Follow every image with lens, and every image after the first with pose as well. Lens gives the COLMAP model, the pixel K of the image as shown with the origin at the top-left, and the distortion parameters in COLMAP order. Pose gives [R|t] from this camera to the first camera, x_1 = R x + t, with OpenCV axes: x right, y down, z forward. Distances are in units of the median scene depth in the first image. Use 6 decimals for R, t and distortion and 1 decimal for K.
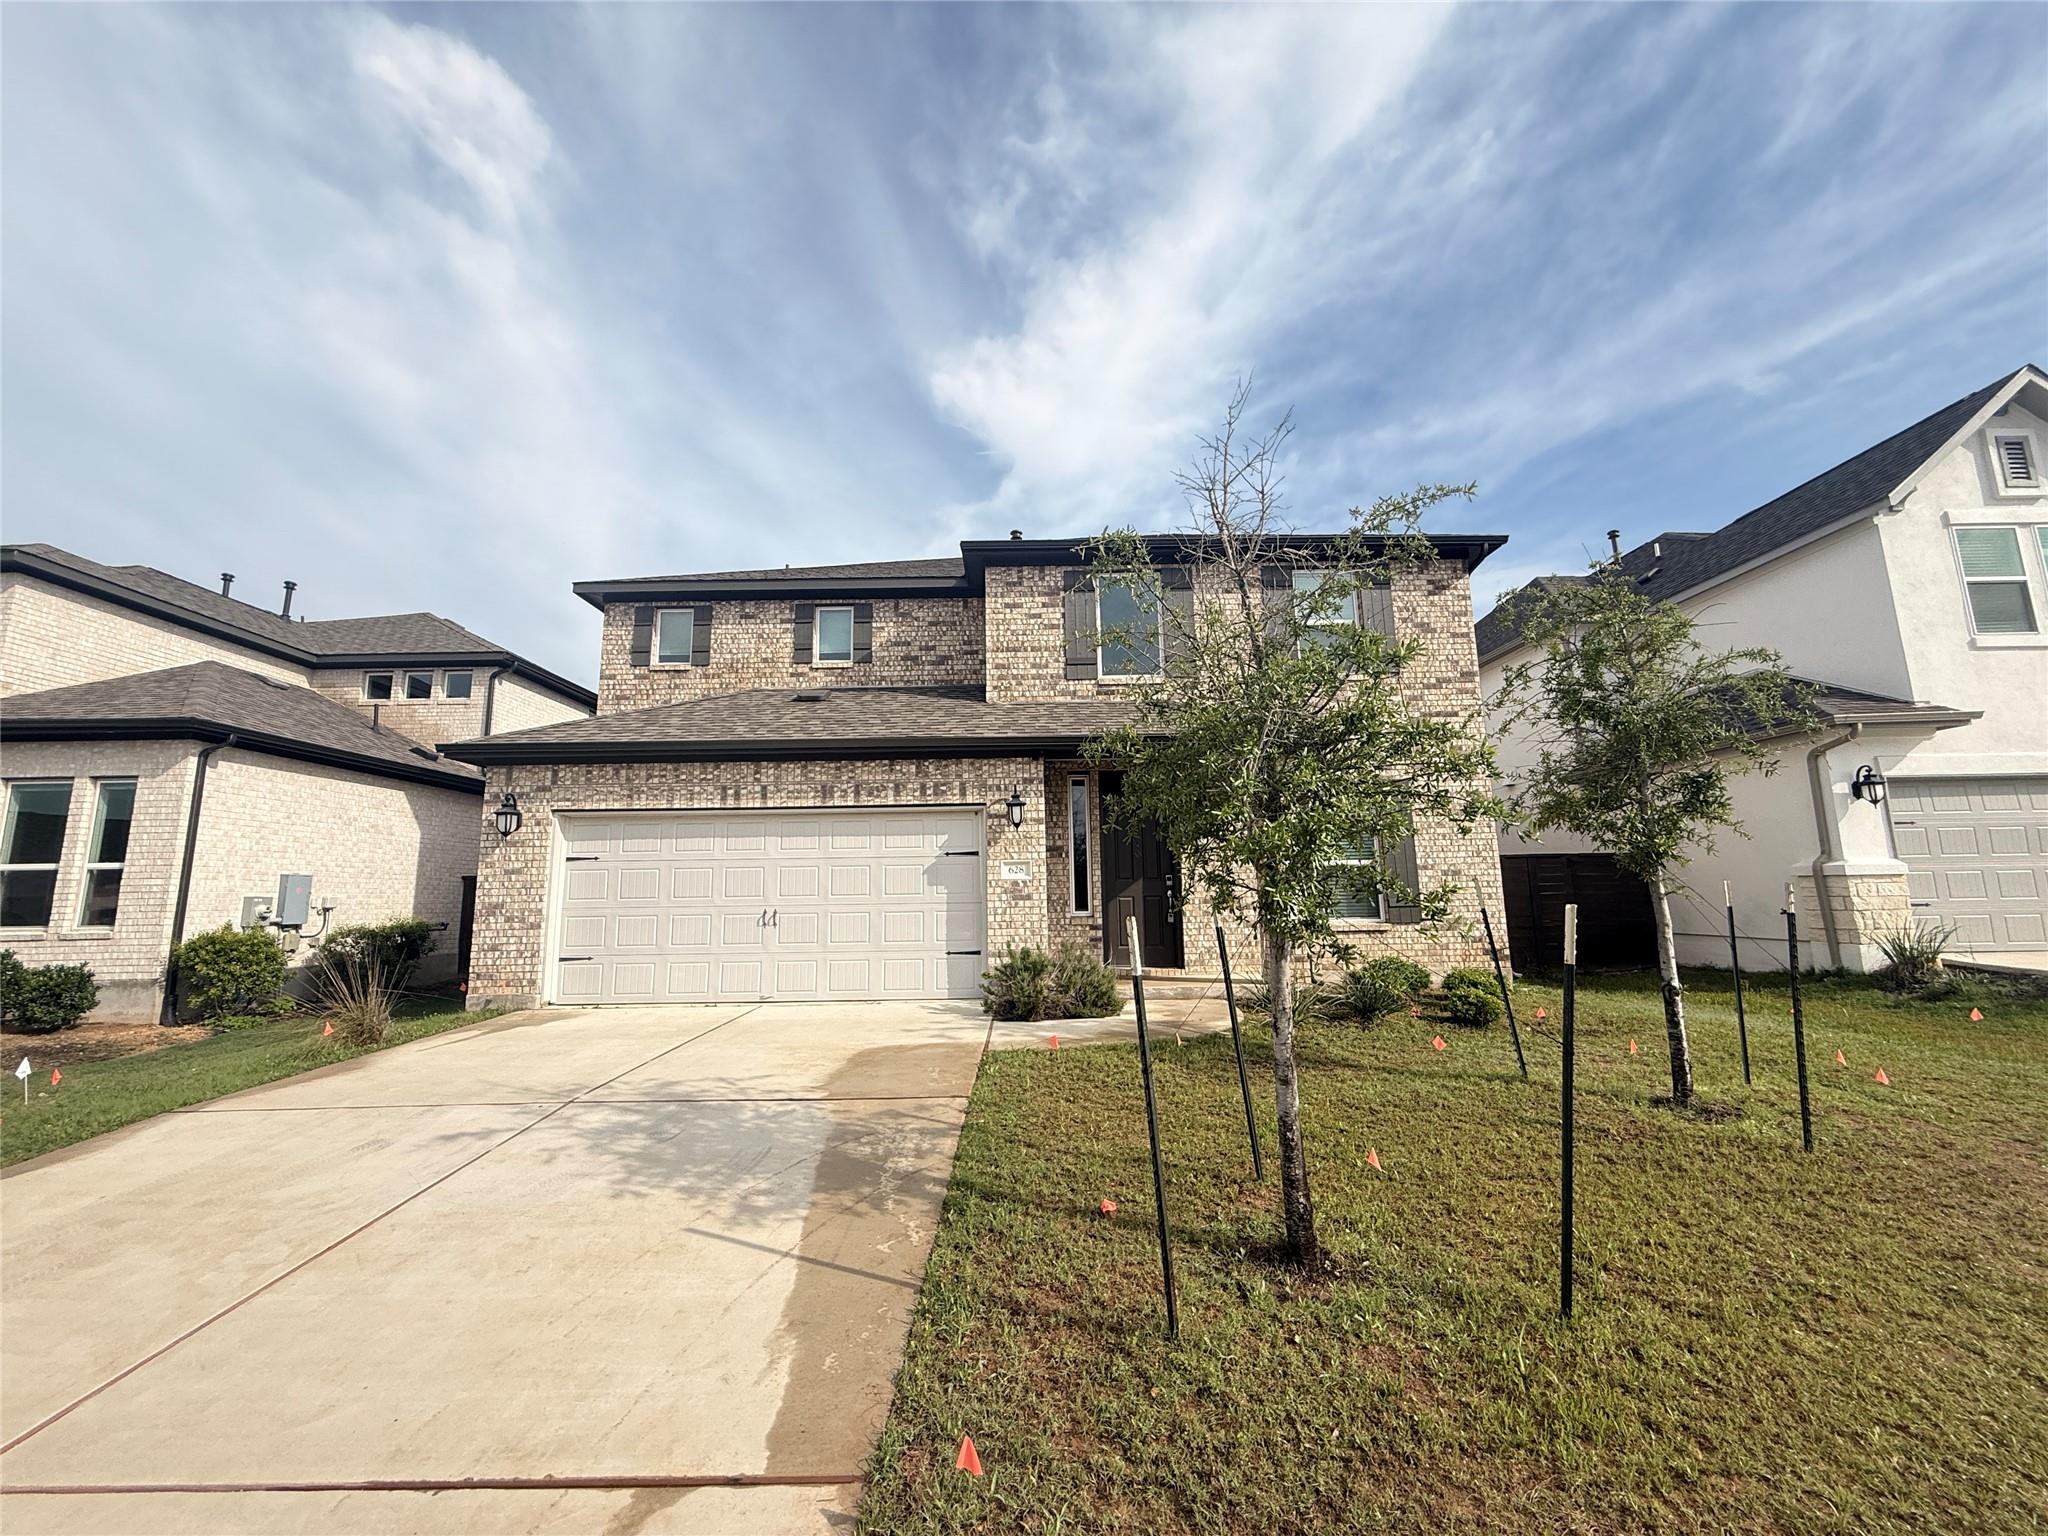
lens RADIAL K [[818.4, 0, 1019.4], [0, 818.4, 766.6], [0, 0, 1]] dist [-0.000522, -0.000048]
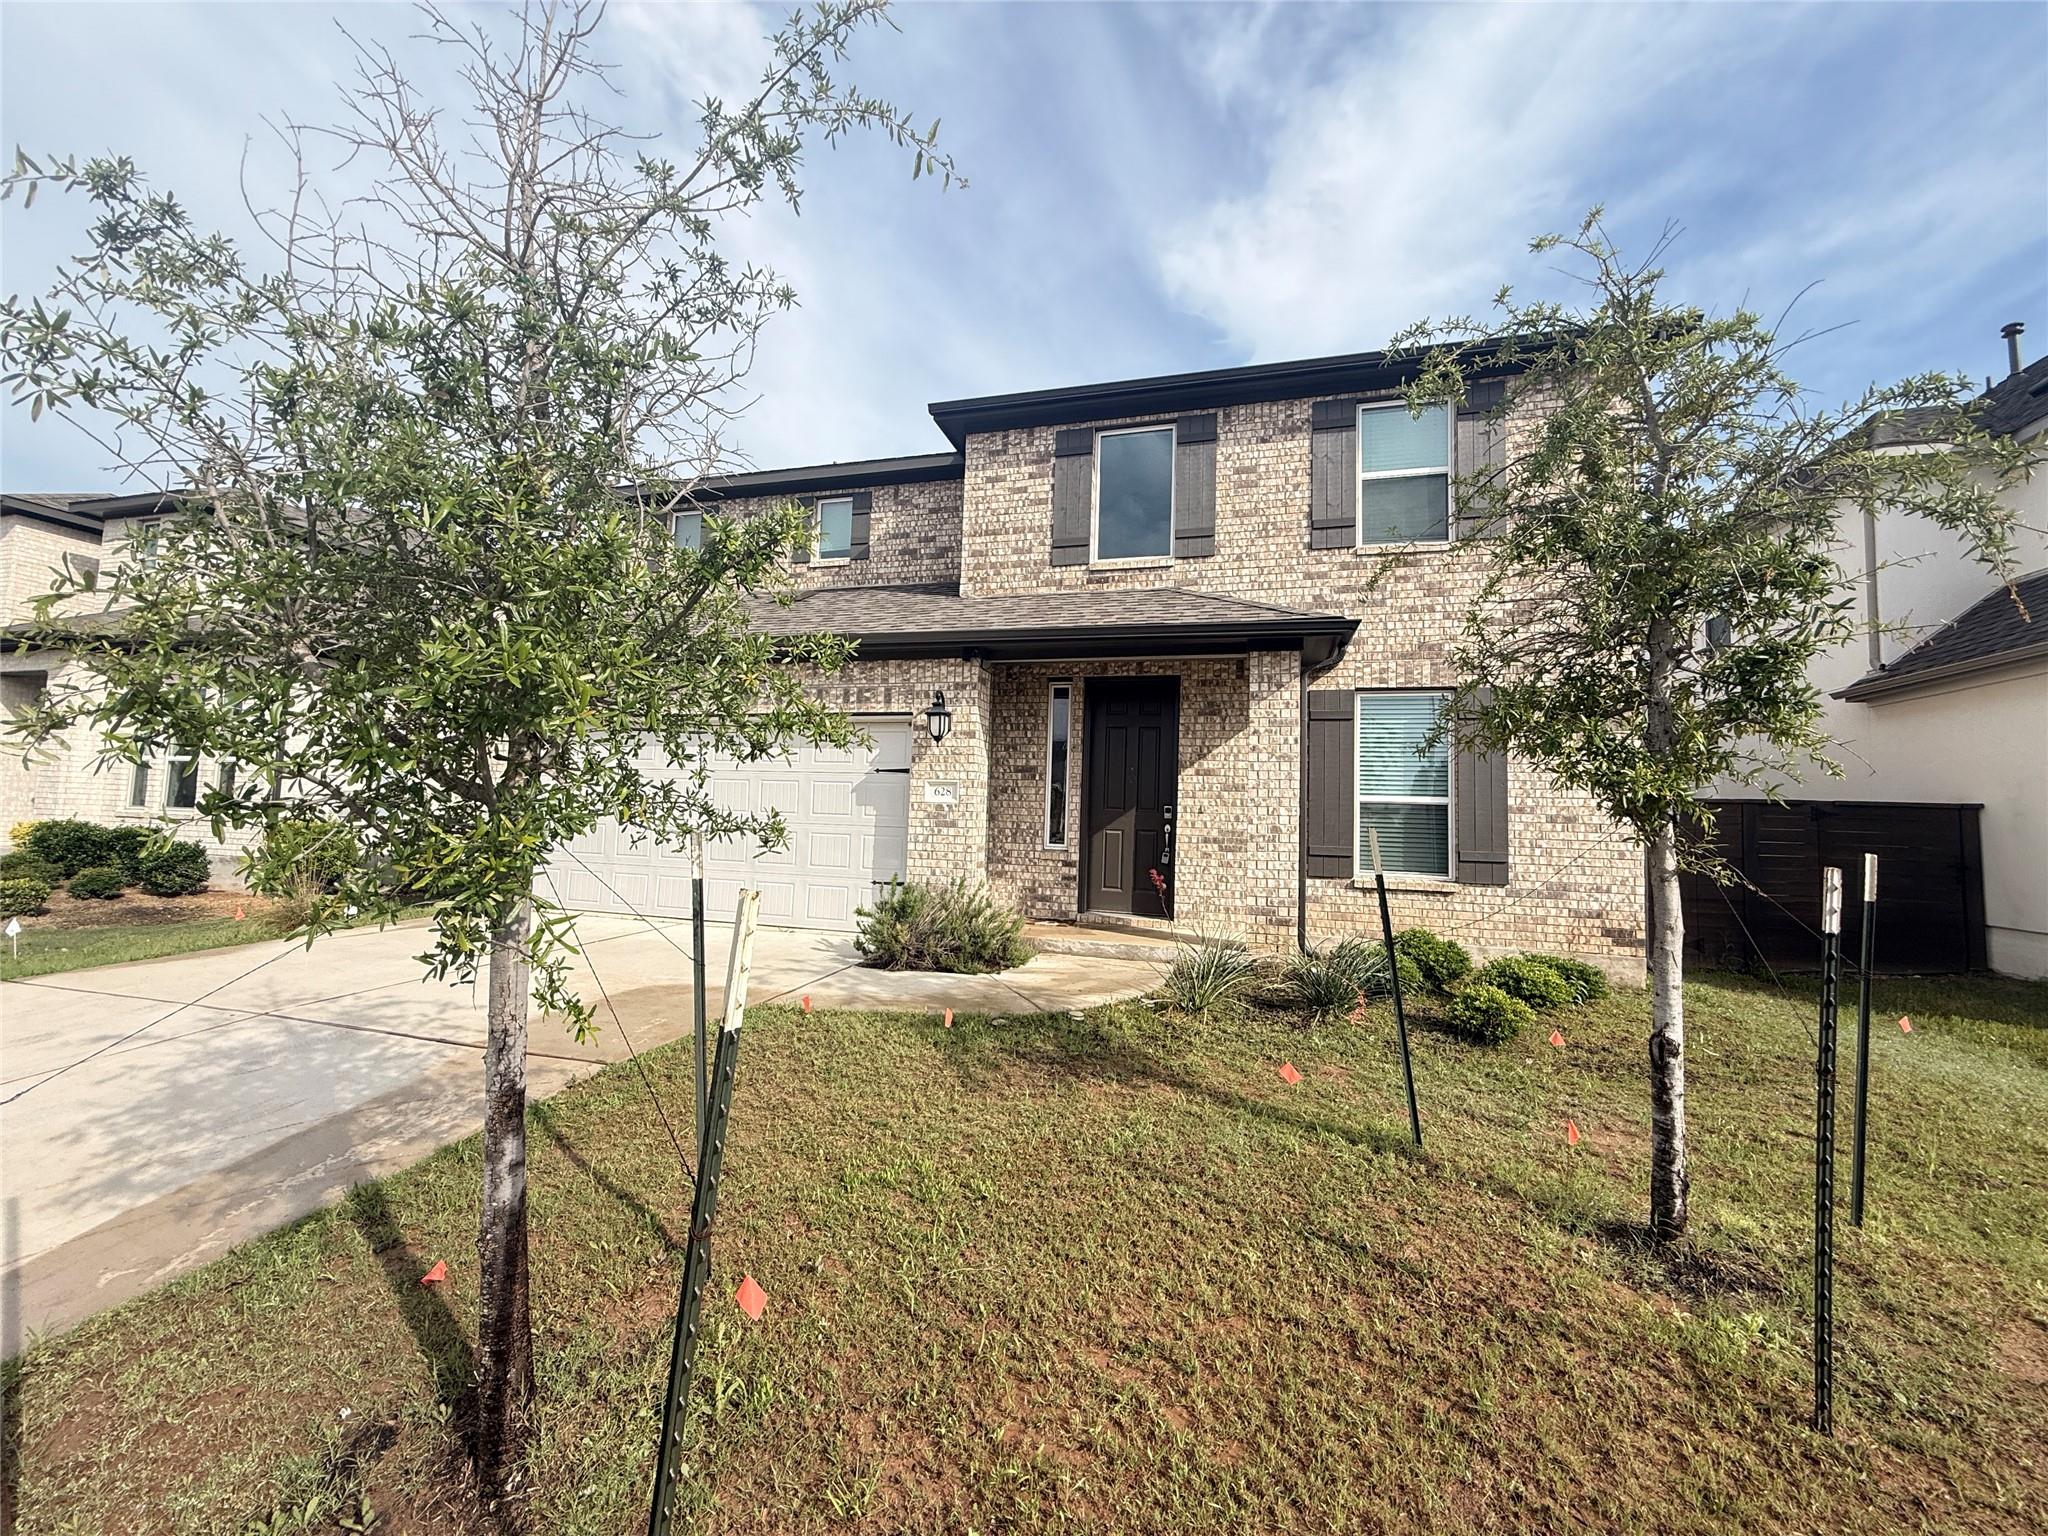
lens RADIAL K [[818.4, 0, 1019.4], [0, 818.4, 766.6], [0, 0, 1]] dist [-0.000522, -0.000048]
pose [[0.958555, 0.028716, -0.283456, 0.279149], [-0.002520, 0.995723, 0.092352, 0.019867], [0.284896, -0.087810, 0.954528, 0.193908]]
